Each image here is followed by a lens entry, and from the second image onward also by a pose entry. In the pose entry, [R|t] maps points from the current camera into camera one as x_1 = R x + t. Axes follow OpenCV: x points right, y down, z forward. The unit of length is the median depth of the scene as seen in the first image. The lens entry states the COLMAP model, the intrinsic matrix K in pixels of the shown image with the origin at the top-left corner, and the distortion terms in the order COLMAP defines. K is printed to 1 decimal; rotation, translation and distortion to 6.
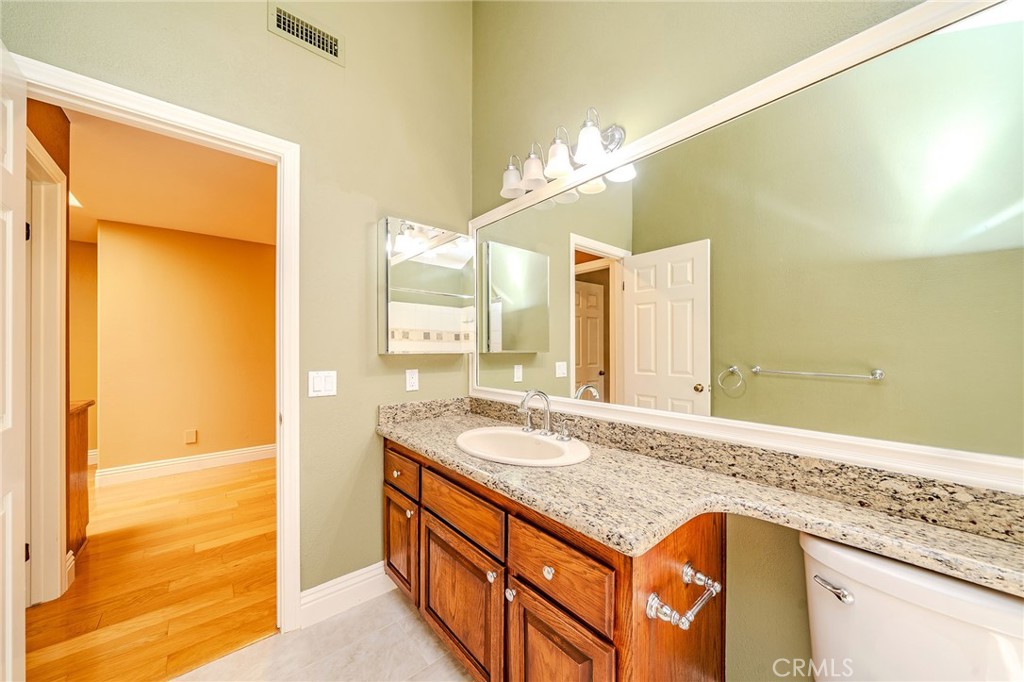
lens RADIAL K [[354.6, 0, 511.3], [0, 354.6, 346.9], [0, 0, 1]] dist [-0.003575, -0.000299]
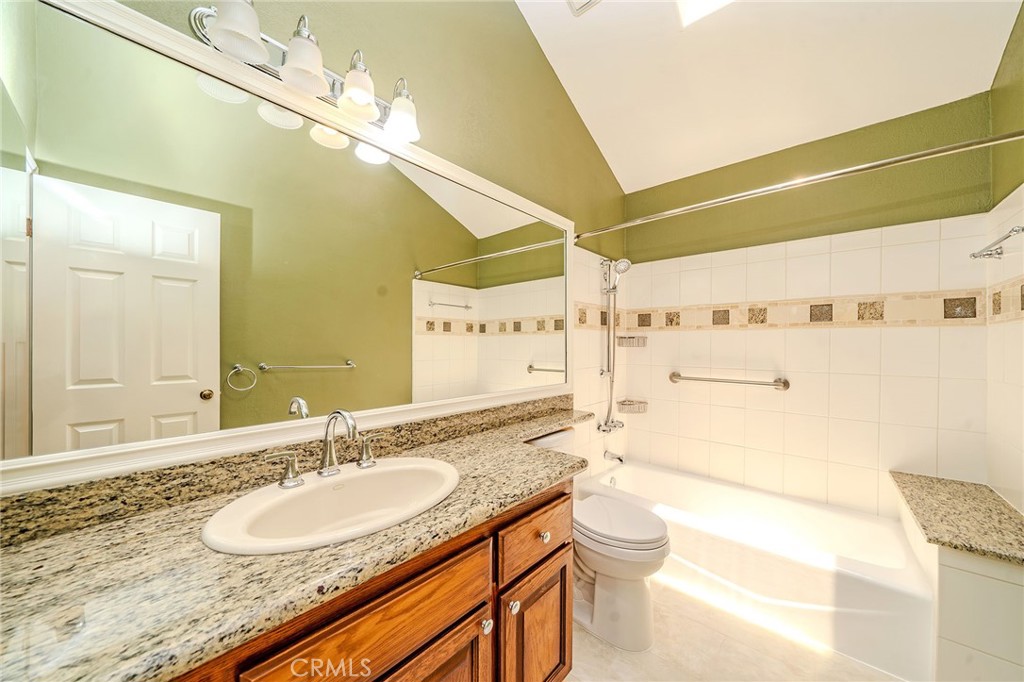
lens RADIAL K [[354.6, 0, 511.5], [0, 354.6, 343.9], [0, 0, 1]] dist [-0.003575, -0.000299]
pose [[-0.124420, 0.004505, 0.992219, -0.774119], [-0.006937, 0.999961, -0.005410, 0.000569], [-0.992205, -0.007556, -0.124384, 0.929966]]
